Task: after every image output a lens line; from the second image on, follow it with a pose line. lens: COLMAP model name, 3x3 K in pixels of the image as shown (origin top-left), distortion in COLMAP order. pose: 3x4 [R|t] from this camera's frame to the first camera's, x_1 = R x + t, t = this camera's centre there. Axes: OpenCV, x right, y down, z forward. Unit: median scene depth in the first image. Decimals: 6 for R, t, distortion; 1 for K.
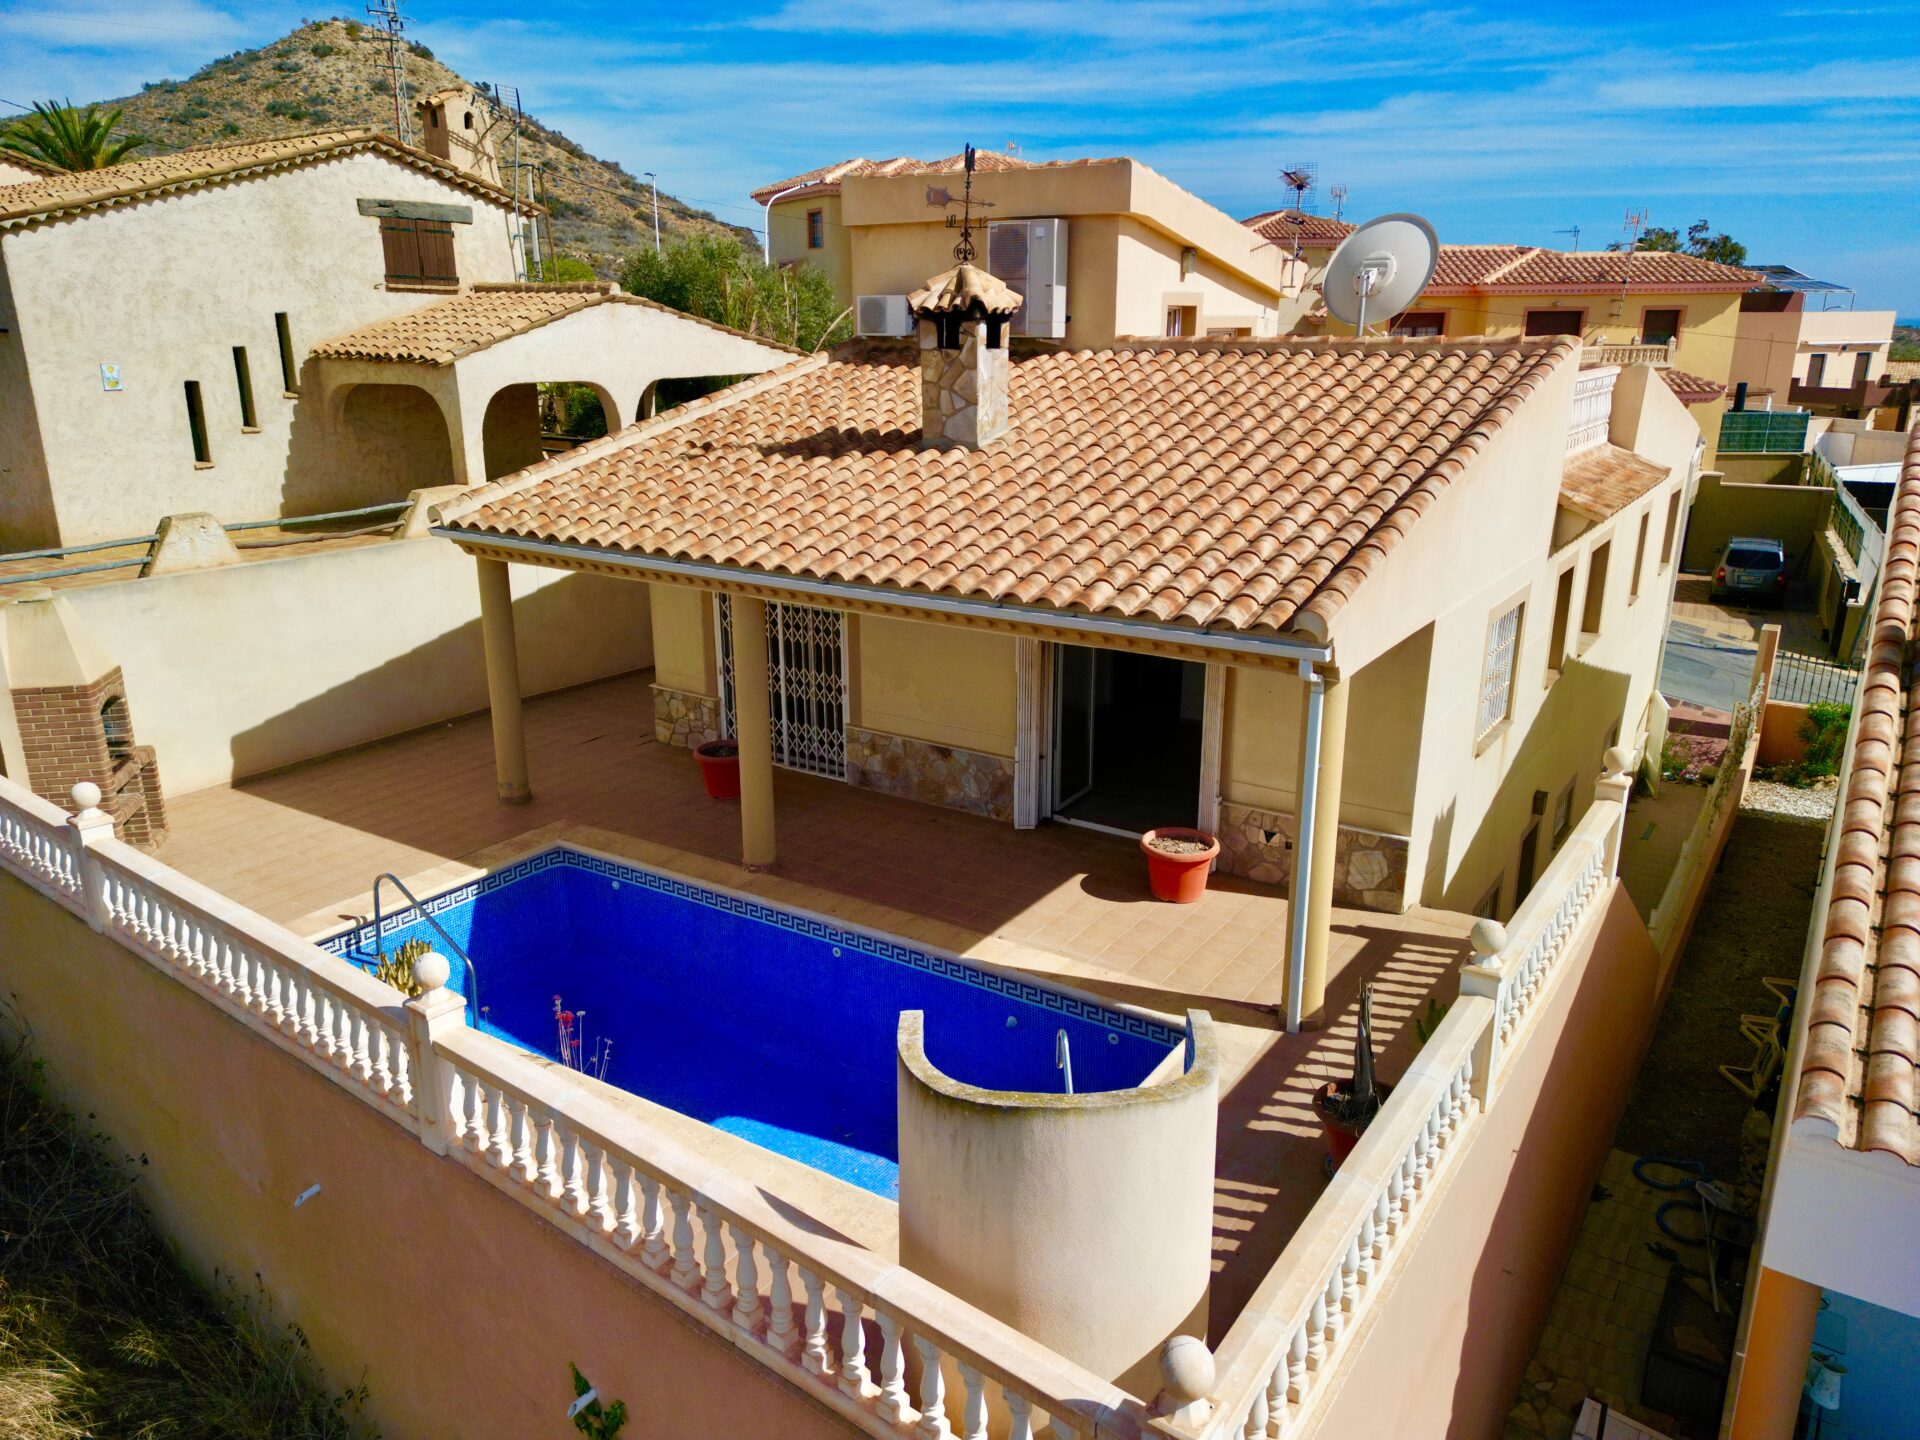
lens RADIAL K [[1341.2, 0, 963.1], [0, 1341.2, 720.6], [0, 0, 1]] dist [0.082429, -0.075082]
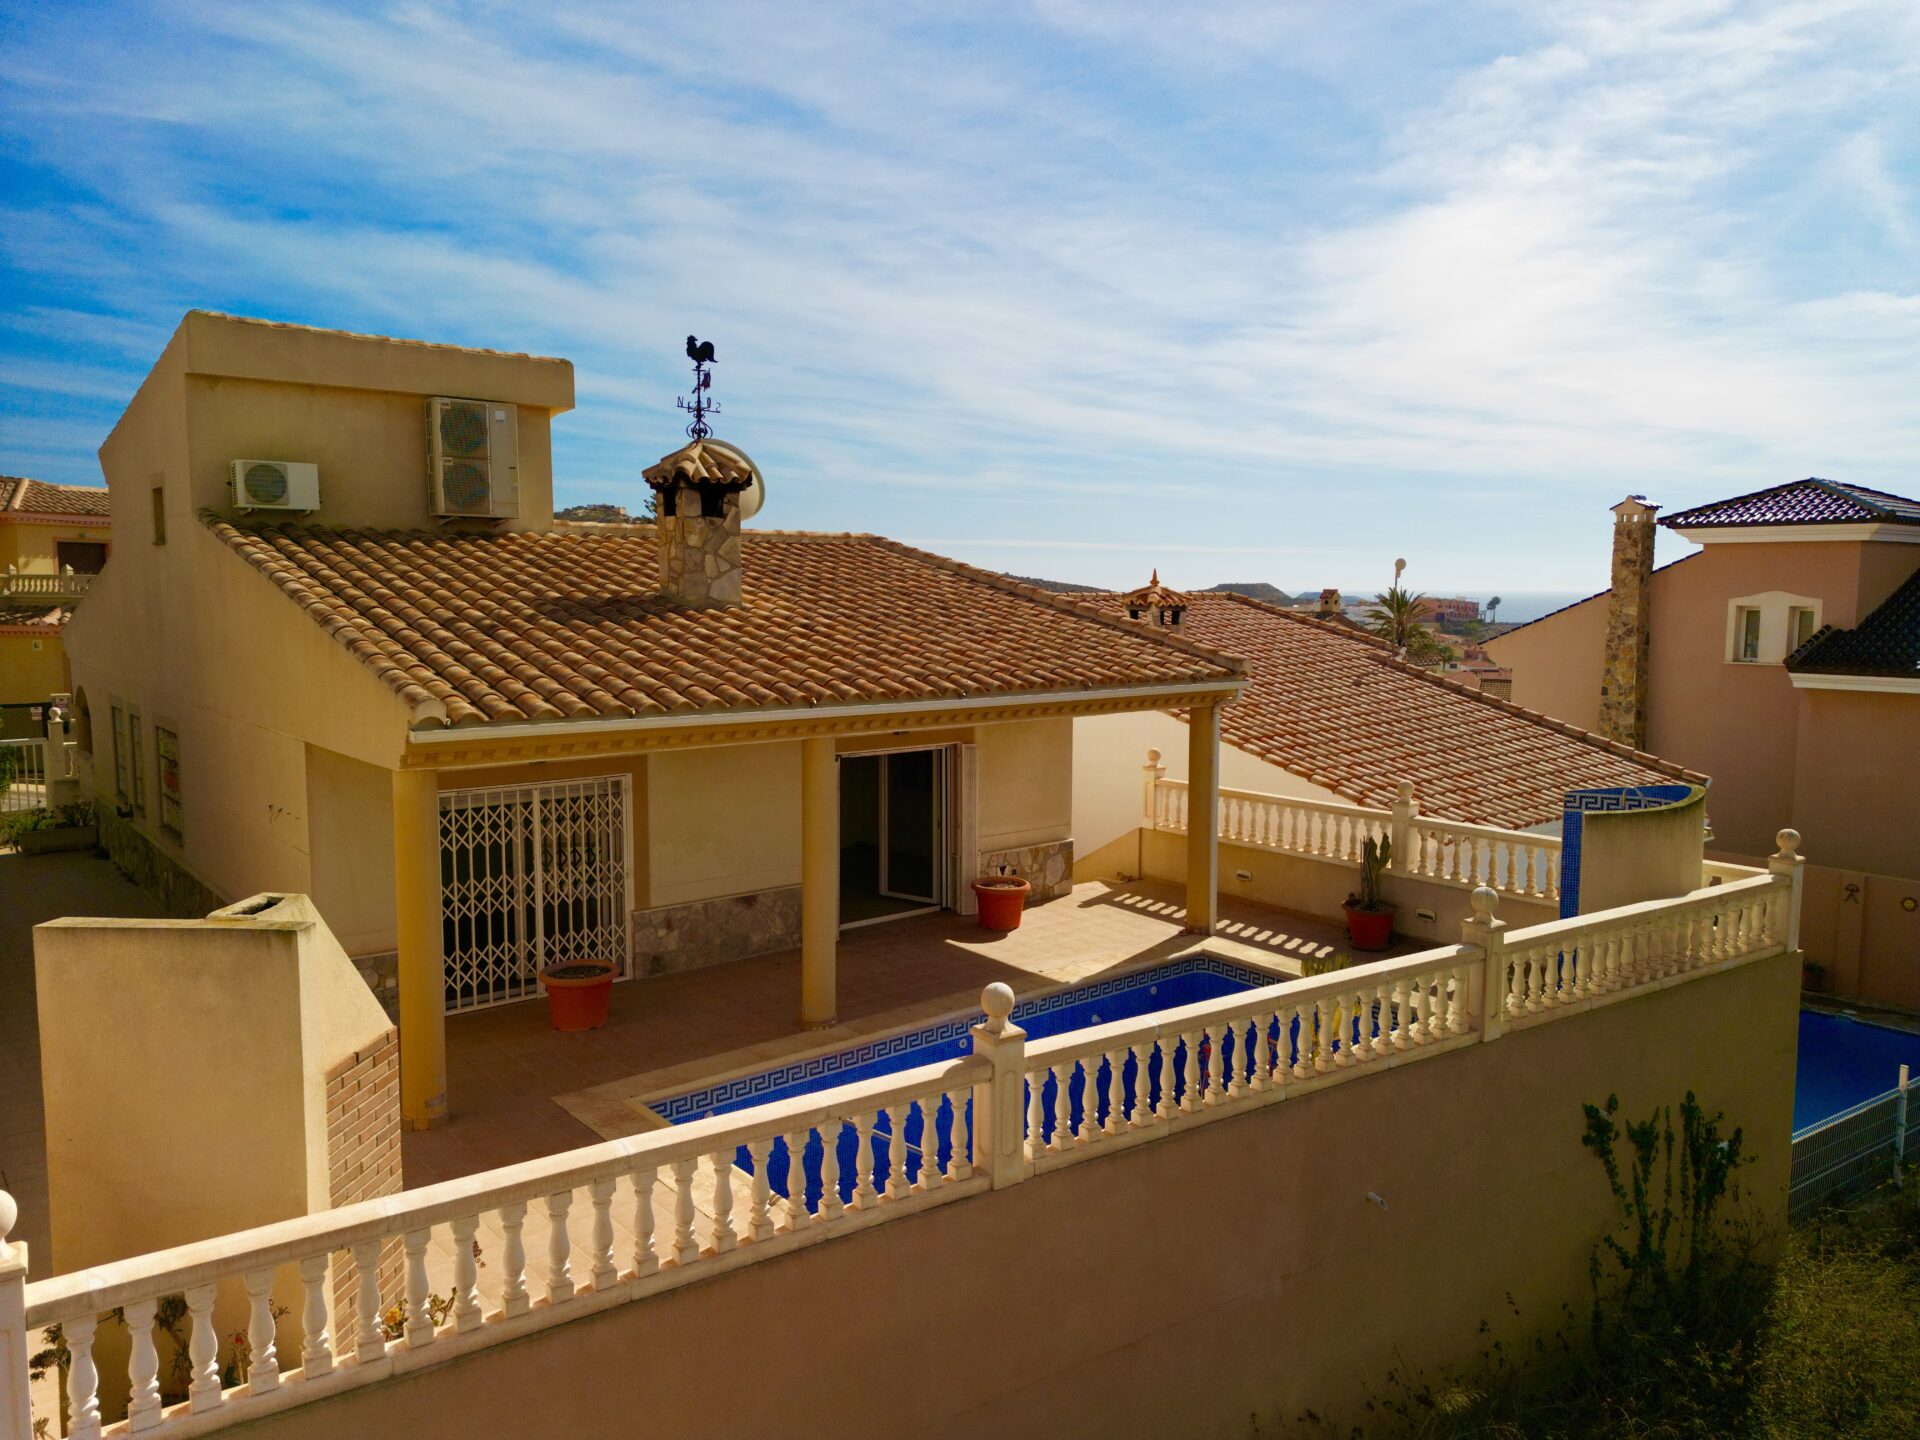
lens RADIAL K [[1341.2, 0, 961.4], [0, 1341.2, 714.4], [0, 0, 1]] dist [0.082429, -0.075082]
pose [[0.296633, -0.090662, 0.950678, -0.877812], [0.269760, 0.962897, 0.007656, -0.072670], [-0.916099, 0.254184, 0.310085, 0.477325]]
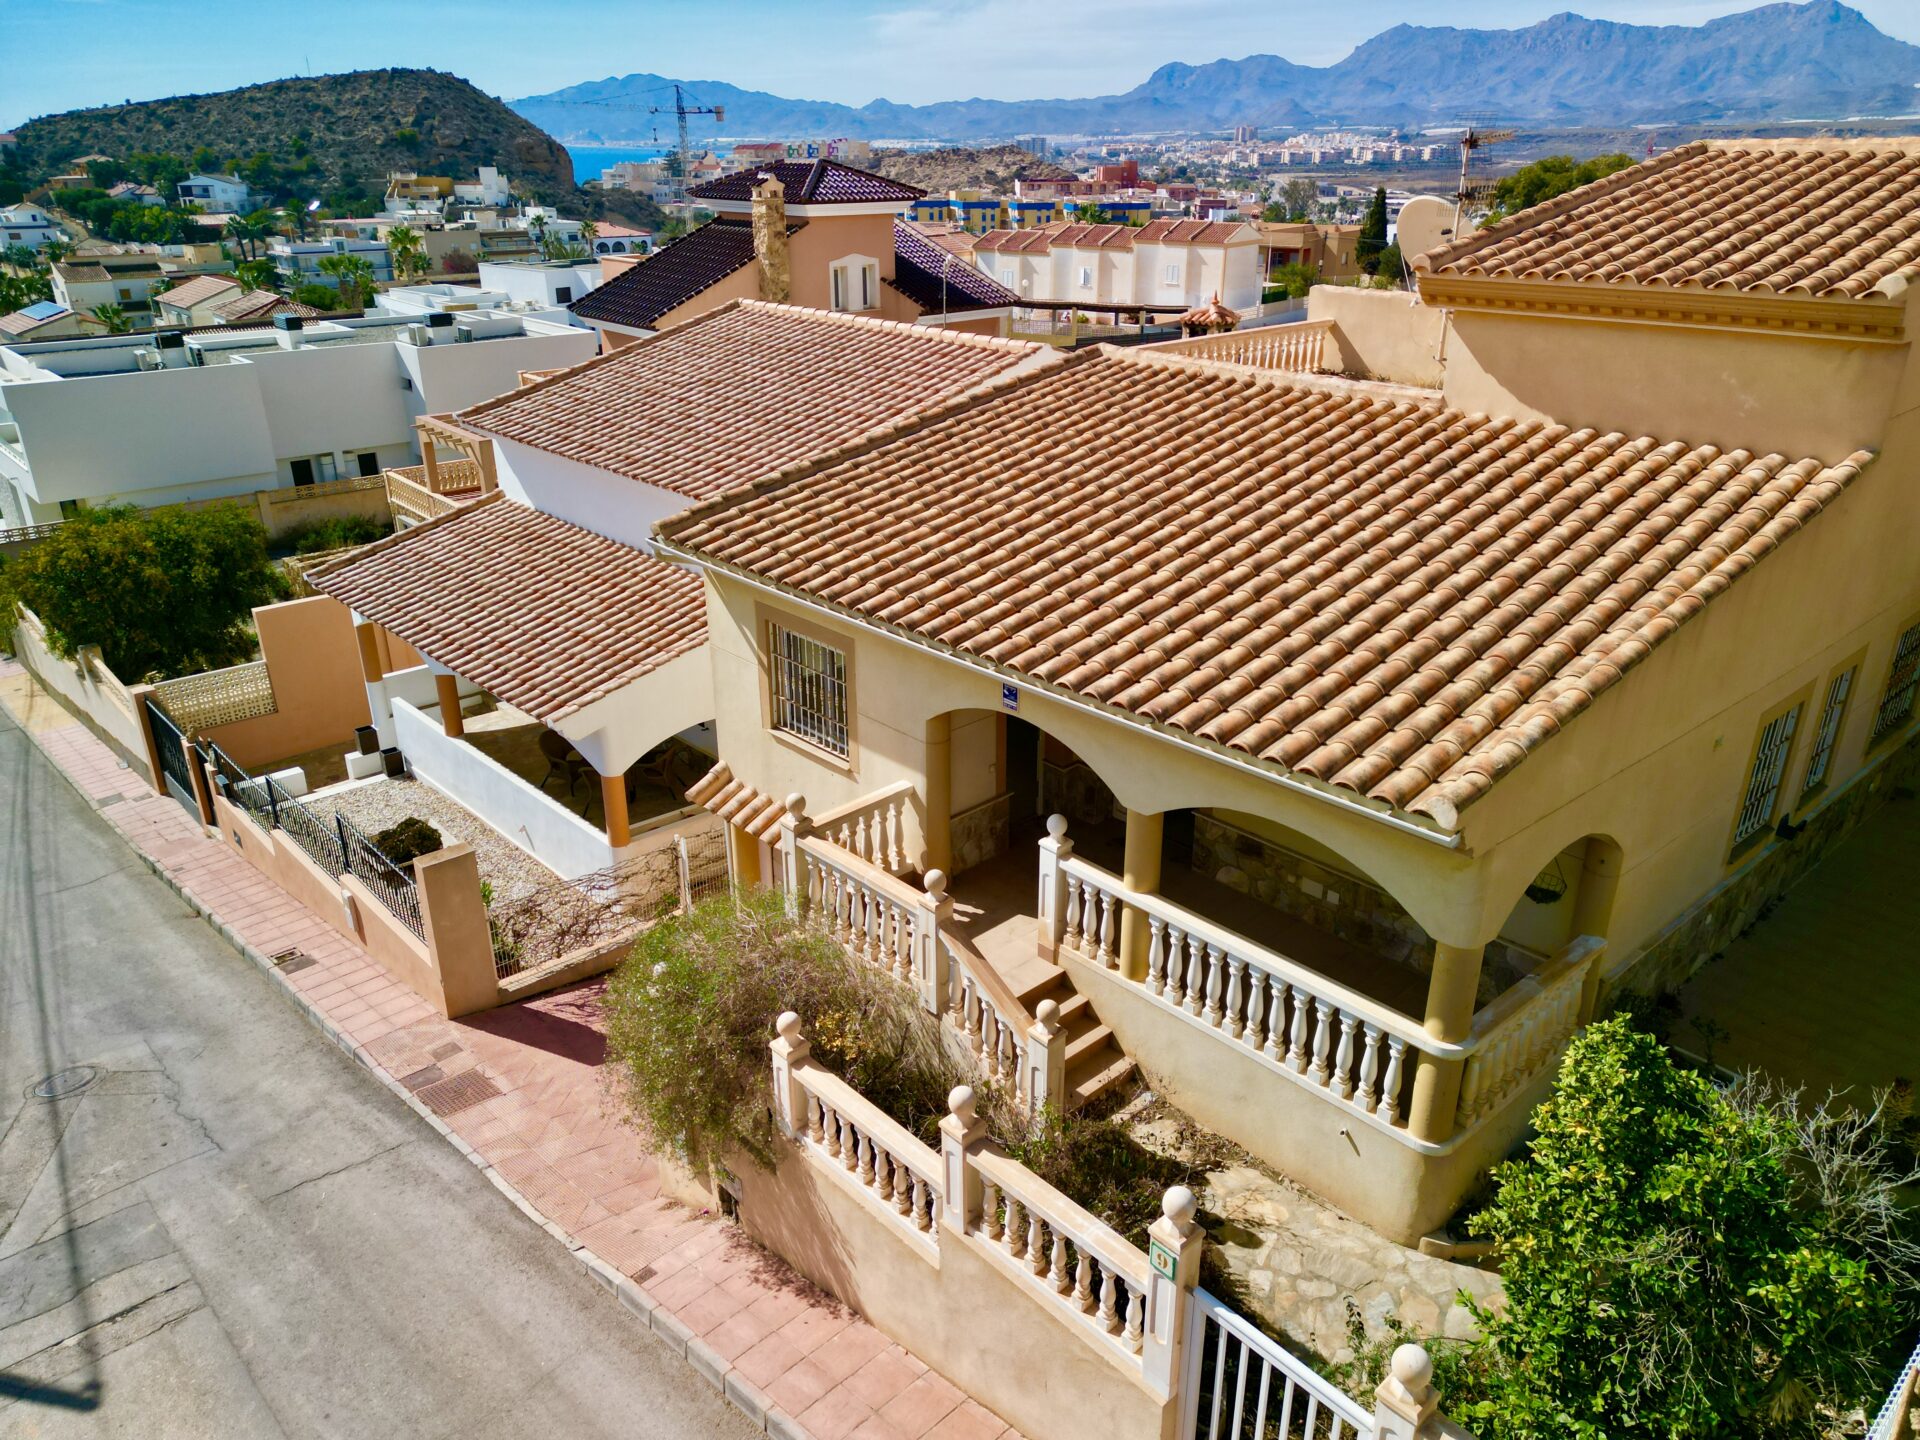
lens RADIAL K [[1341.2, 0, 961.5], [0, 1341.2, 722.1], [0, 0, 1]] dist [0.082429, -0.075082]
pose [[-0.966408, -0.104562, 0.234782, 0.391491], [0.071597, 0.767815, 0.636658, -0.827769], [-0.246839, 0.632081, -0.734536, 2.313623]]
